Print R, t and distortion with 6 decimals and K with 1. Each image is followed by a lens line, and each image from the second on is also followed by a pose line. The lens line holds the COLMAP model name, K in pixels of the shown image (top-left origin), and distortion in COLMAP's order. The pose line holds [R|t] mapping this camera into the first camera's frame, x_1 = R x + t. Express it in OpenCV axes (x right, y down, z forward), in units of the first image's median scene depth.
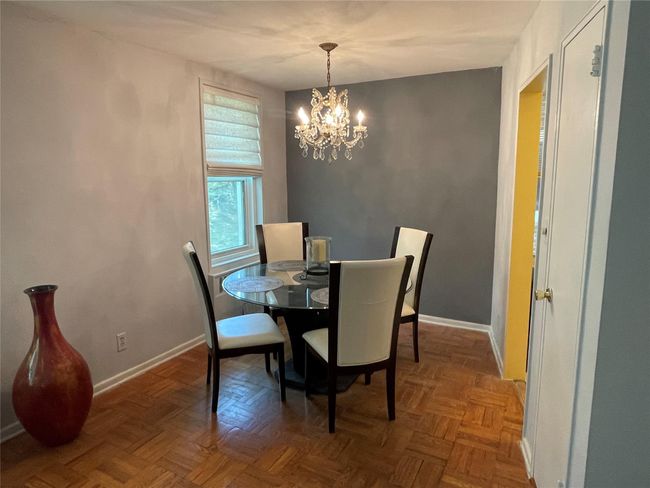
lens RADIAL K [[413.1, 0, 327.3], [0, 413.1, 241.5], [0, 0, 1]] dist [-0.002248, -0.001038]
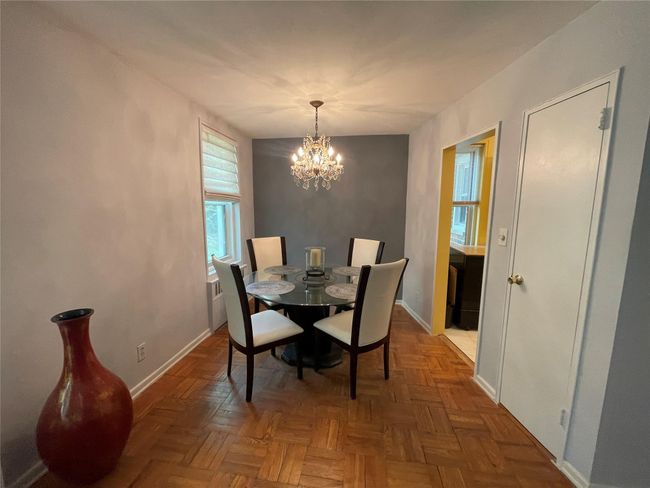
lens RADIAL K [[263.7, 0, 325.0], [0, 263.7, 244.0], [0, 0, 1]] dist [-0.002797, -0.000190]
pose [[0.945267, -0.033162, 0.324607, -0.259501], [0.038142, 0.999232, -0.008987, -0.011887], [-0.324060, 0.020876, 0.945806, 0.195421]]
